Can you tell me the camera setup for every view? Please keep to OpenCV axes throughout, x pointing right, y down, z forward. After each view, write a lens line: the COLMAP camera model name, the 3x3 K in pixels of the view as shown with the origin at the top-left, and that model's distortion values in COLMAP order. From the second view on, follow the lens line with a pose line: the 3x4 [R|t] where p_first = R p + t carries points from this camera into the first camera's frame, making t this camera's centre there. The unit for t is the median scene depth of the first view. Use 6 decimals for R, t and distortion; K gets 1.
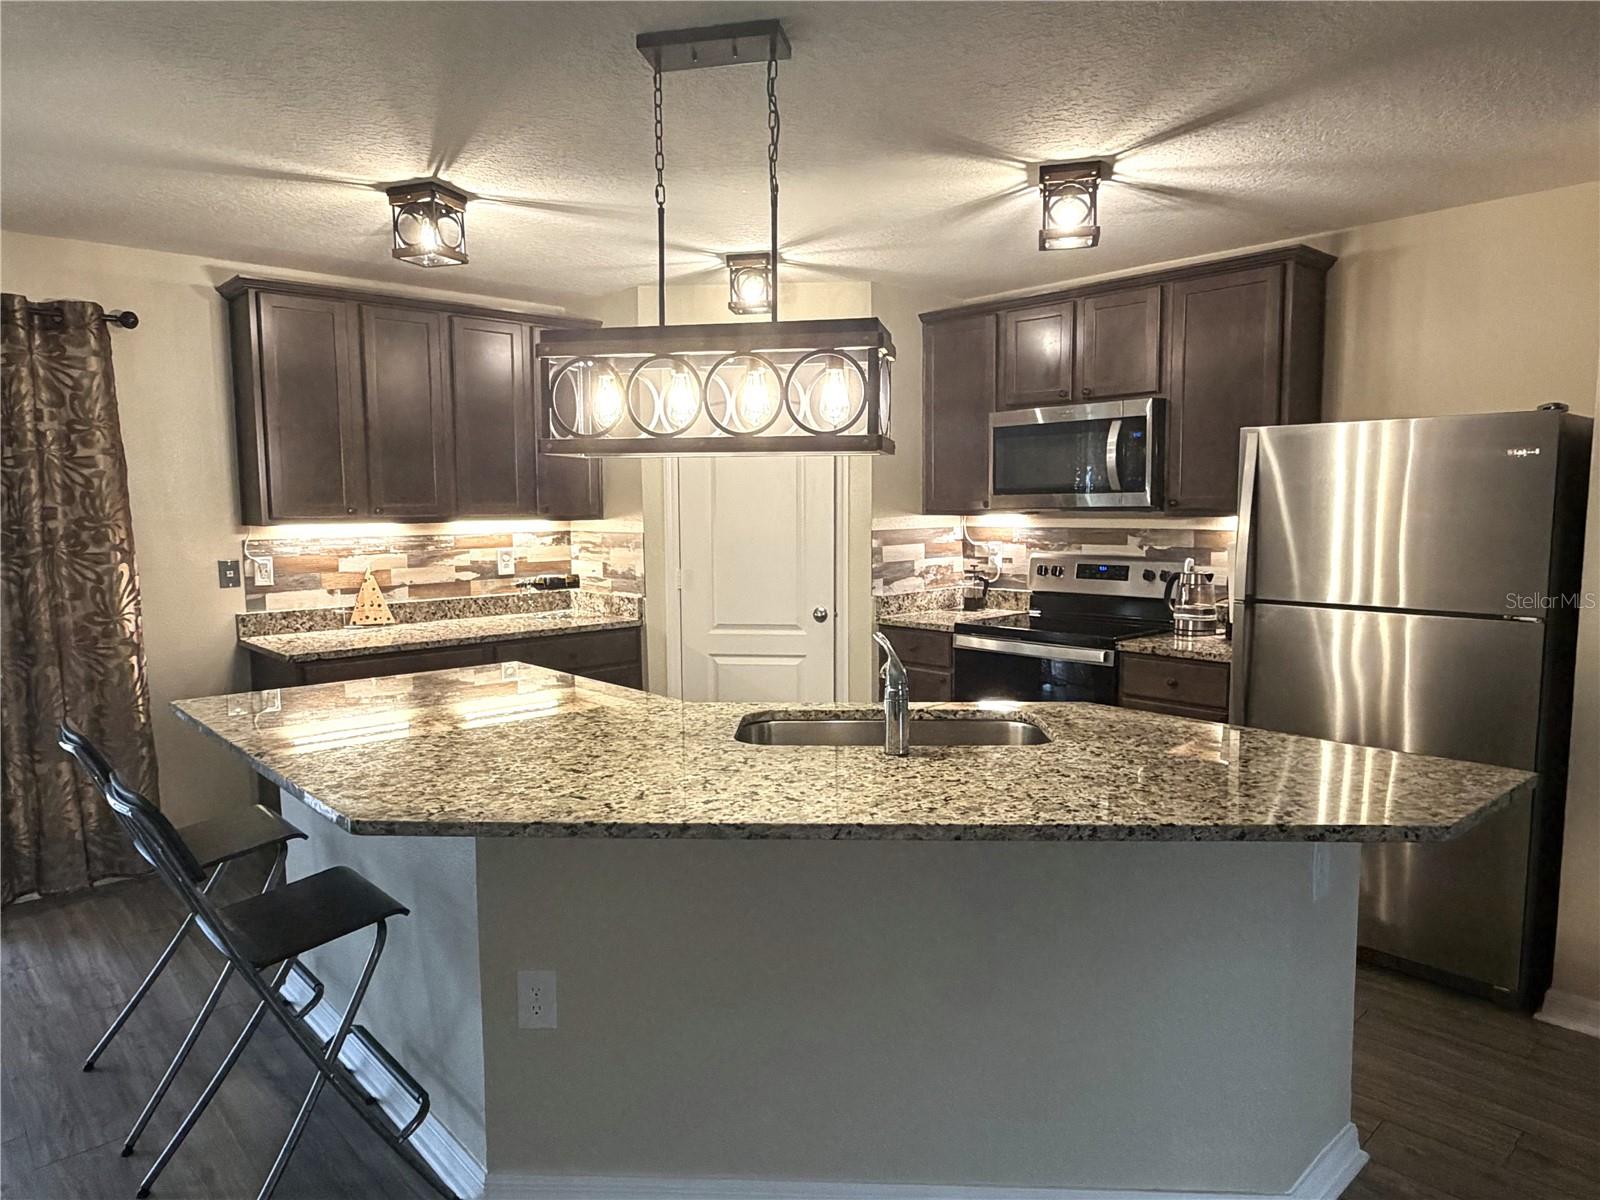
lens RADIAL K [[1012.3, 0, 789.0], [0, 1012.3, 607.2], [0, 0, 1]] dist [0.003653, -0.001524]
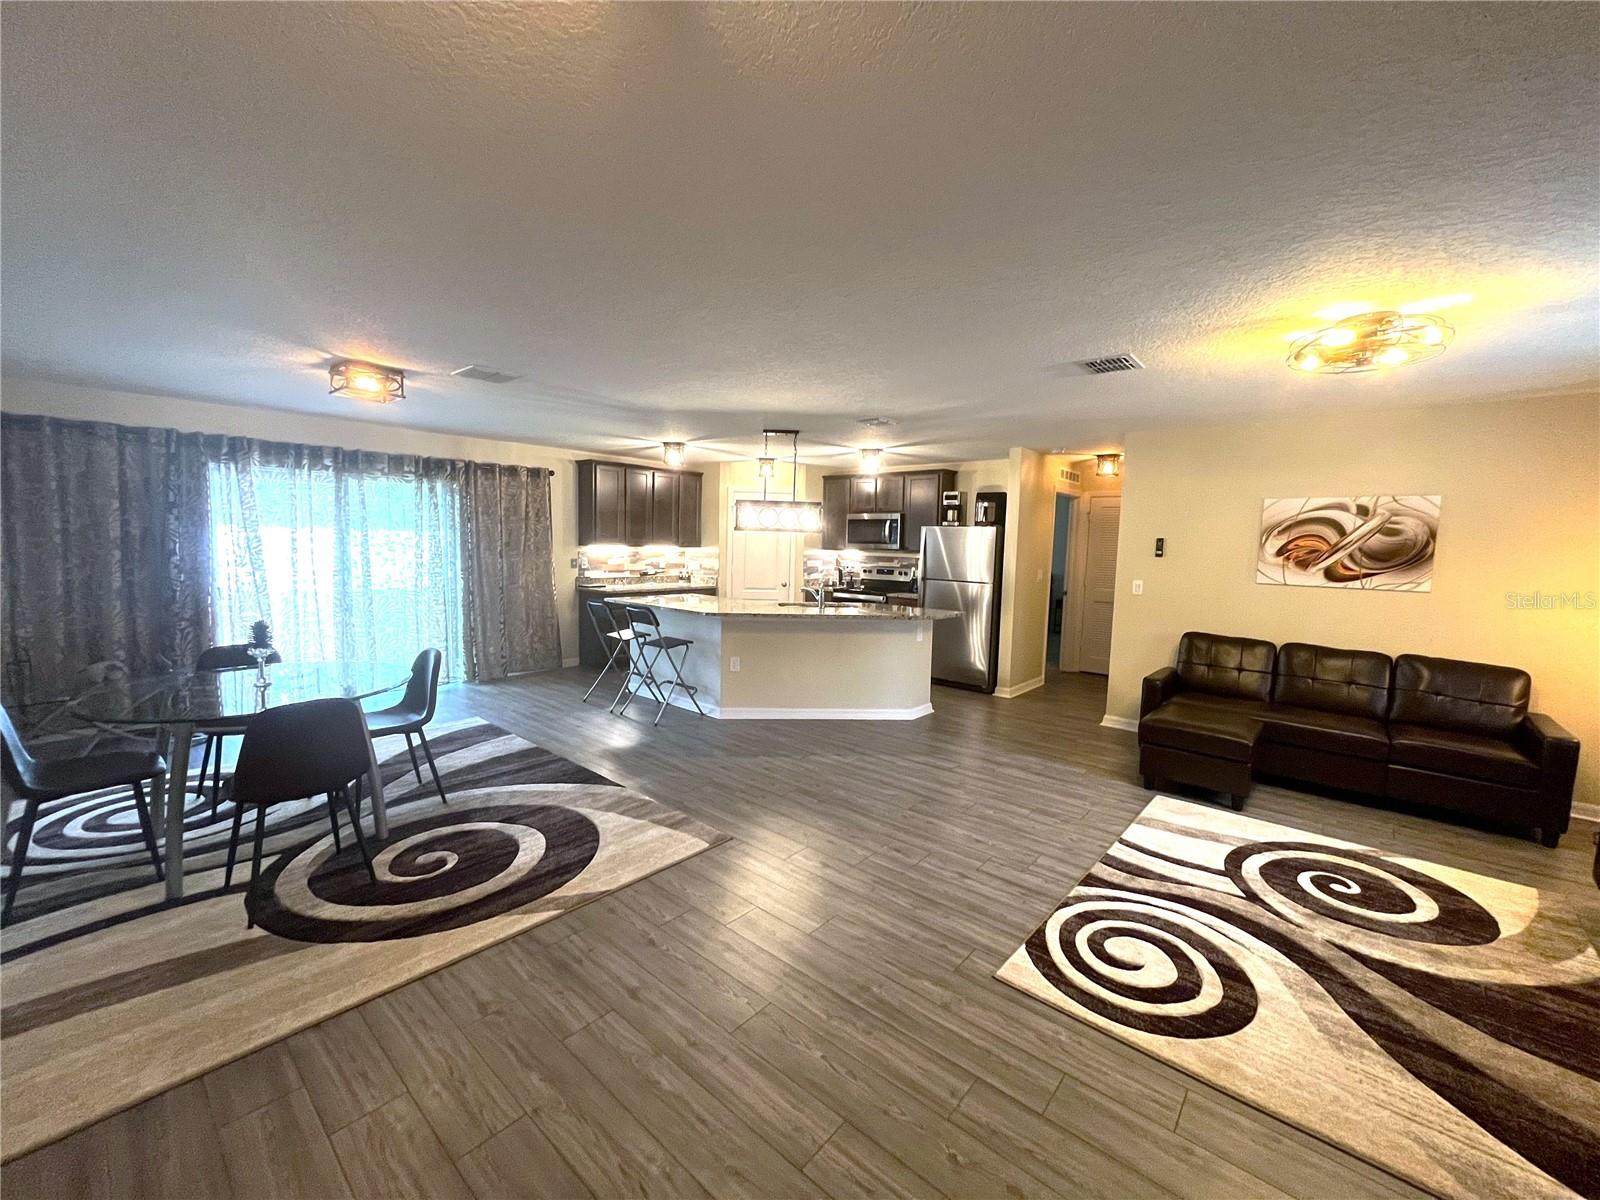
lens RADIAL K [[646.5, 0, 798.5], [0, 646.5, 597.7], [0, 0, 1]] dist [-0.002874, 0.000615]
pose [[0.992512, 0.022446, 0.120067, -0.146313], [-0.020693, 0.999661, -0.015829, 0.071676], [-0.120382, 0.013226, 0.992640, -0.764503]]
